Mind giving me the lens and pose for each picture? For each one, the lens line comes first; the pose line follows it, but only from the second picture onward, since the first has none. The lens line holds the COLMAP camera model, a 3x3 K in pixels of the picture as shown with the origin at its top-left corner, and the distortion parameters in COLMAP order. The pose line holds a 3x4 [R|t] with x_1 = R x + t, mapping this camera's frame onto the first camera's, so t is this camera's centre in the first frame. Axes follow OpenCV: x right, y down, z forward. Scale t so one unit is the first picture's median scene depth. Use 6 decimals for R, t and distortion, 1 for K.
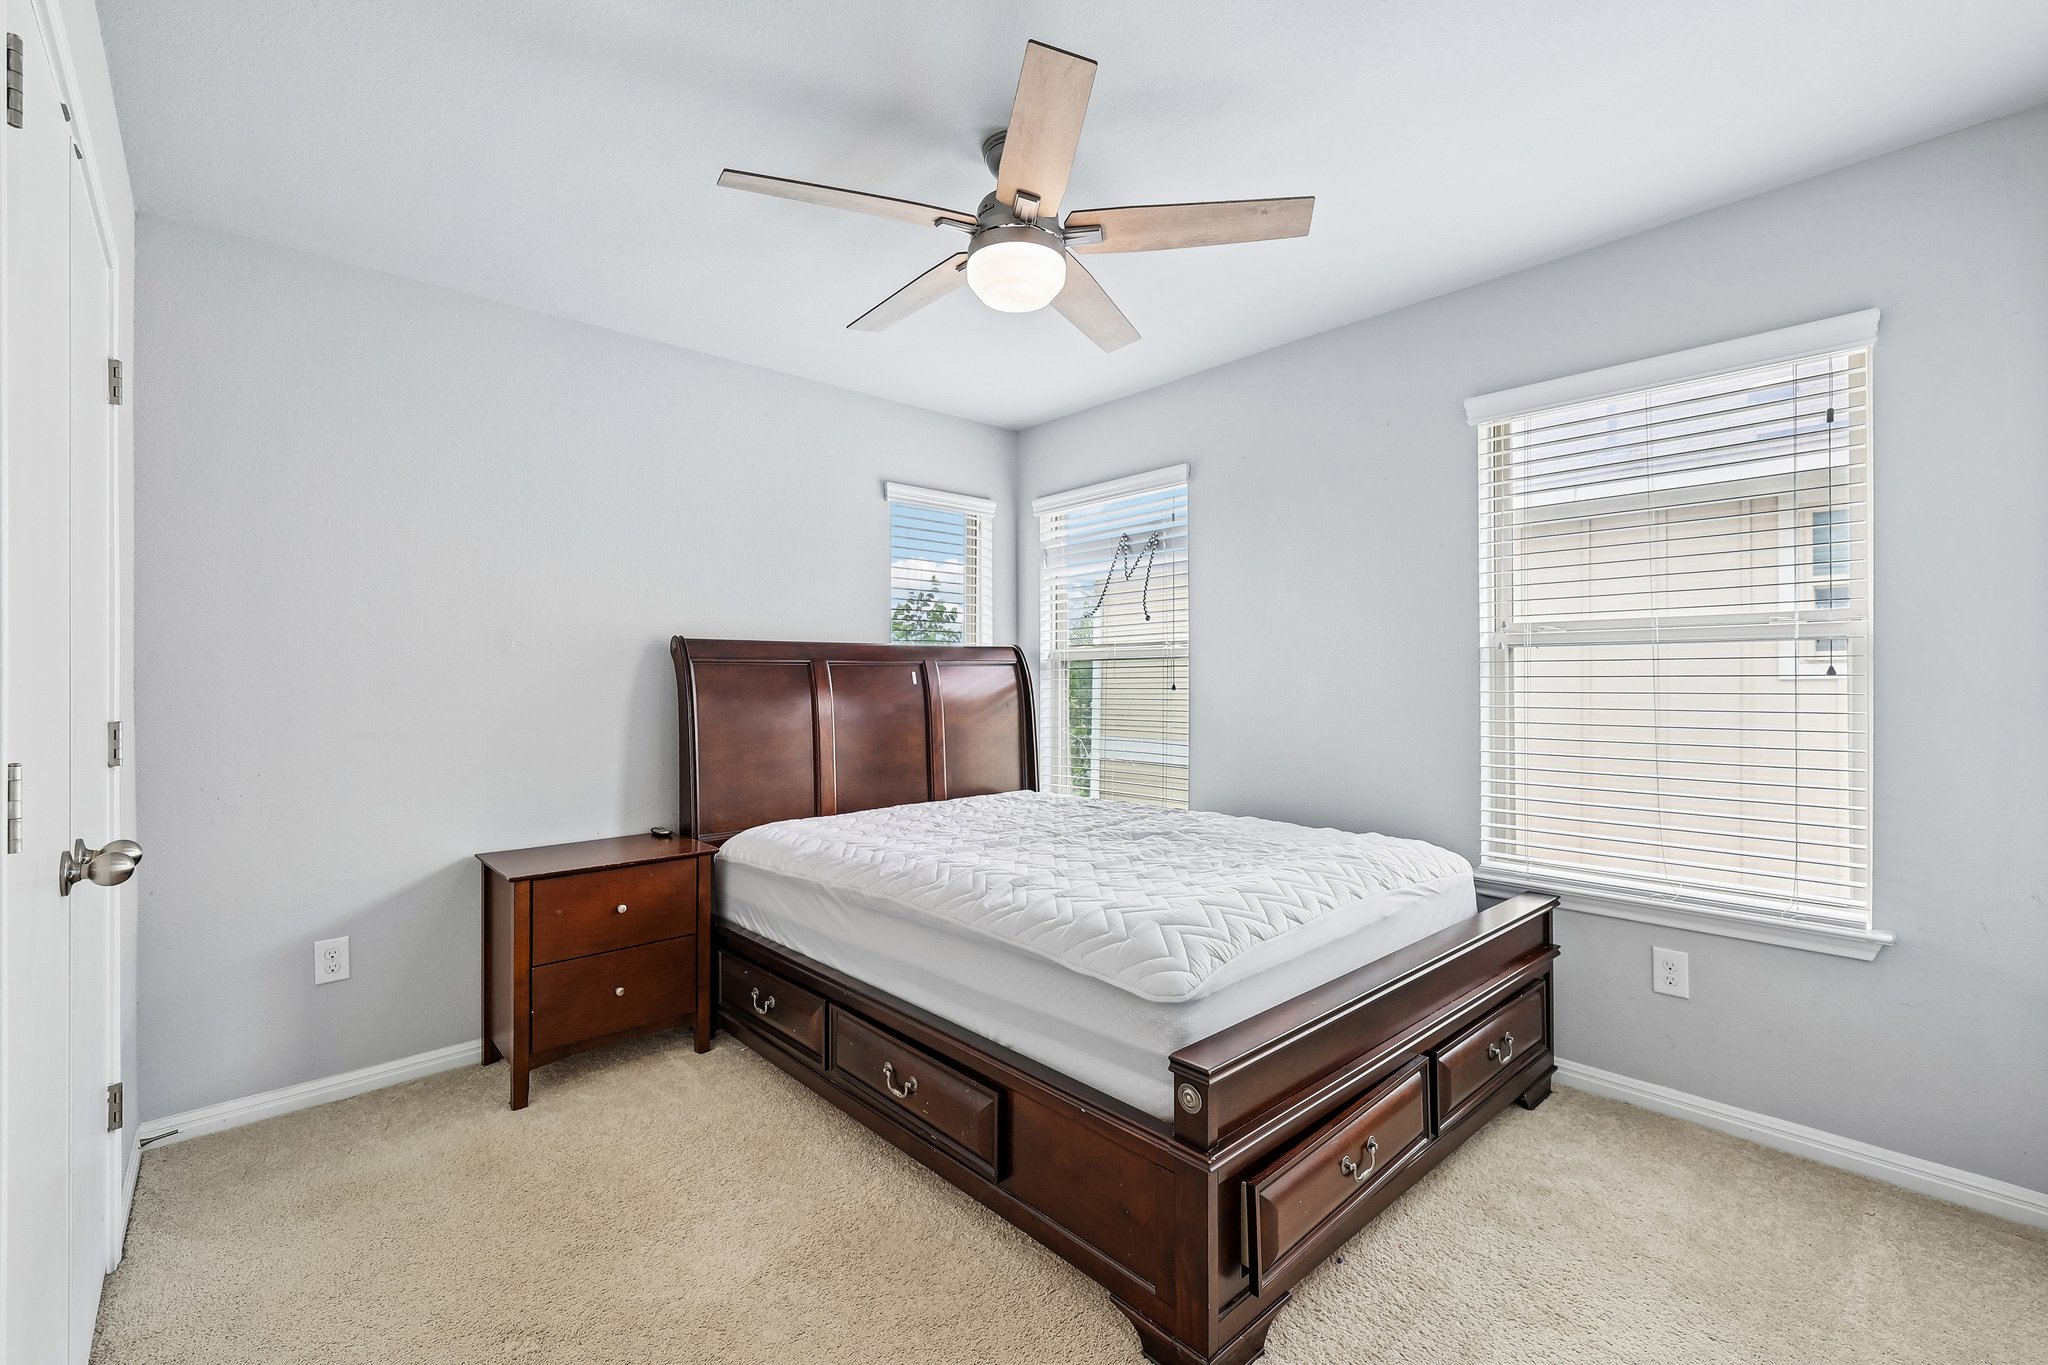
lens RADIAL K [[866.8, 0, 1020.5], [0, 866.8, 683.1], [0, 0, 1]] dist [-0.001412, 0.001032]
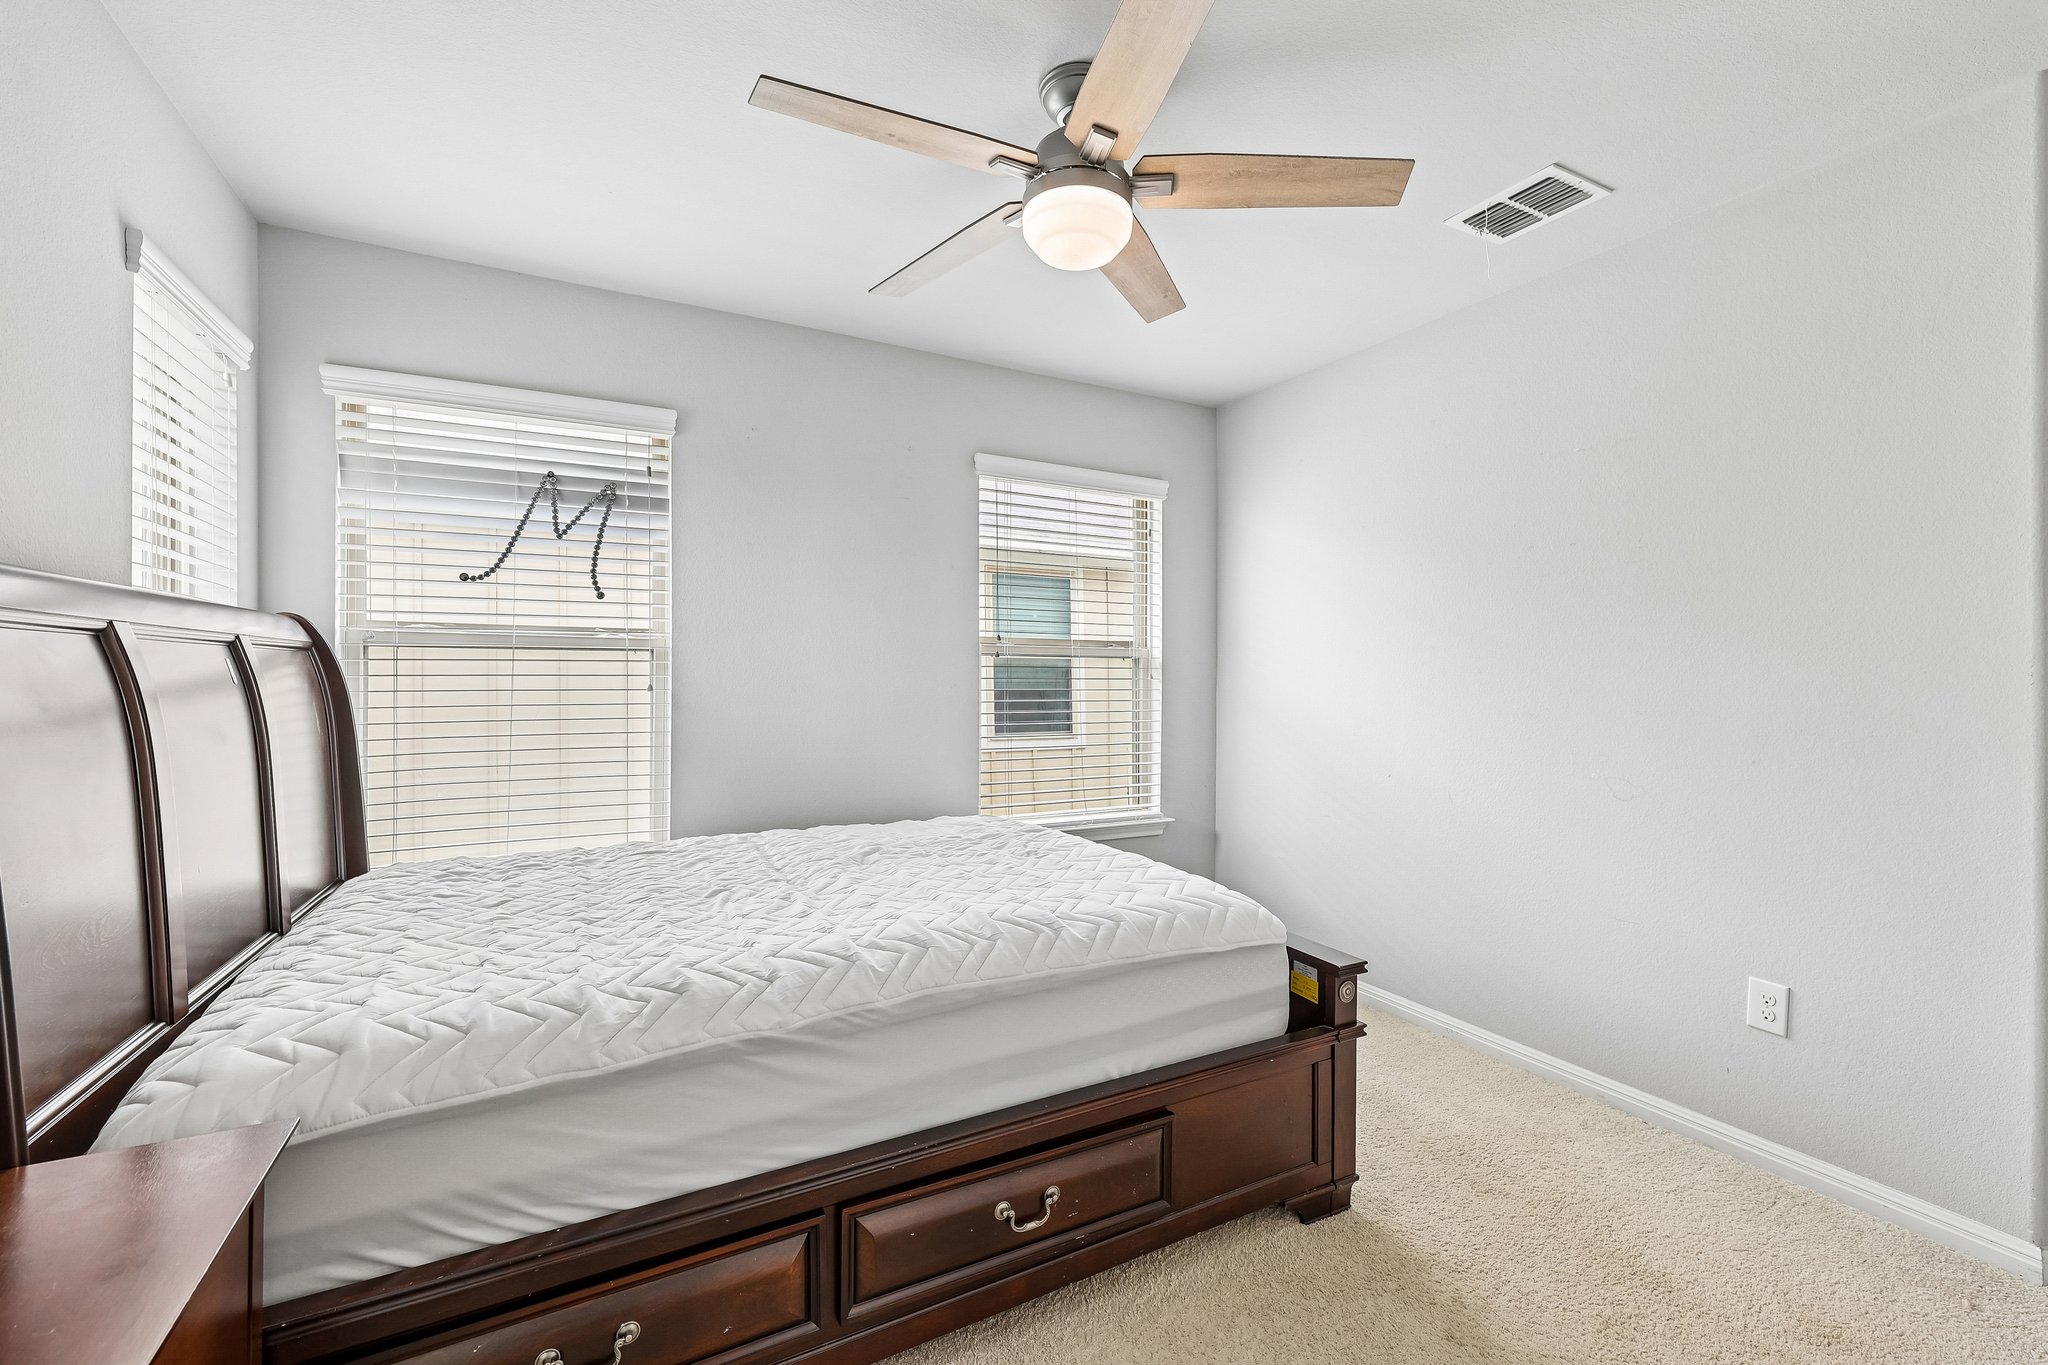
lens RADIAL K [[866.8, 0, 1023.8], [0, 866.8, 683.9], [0, 0, 1]] dist [-0.001412, 0.001032]
pose [[0.250214, 0.000304, 0.968191, -0.638870], [-0.001980, 0.999998, 0.000197, 0.001345], [-0.968189, -0.001966, 0.250214, 0.598705]]
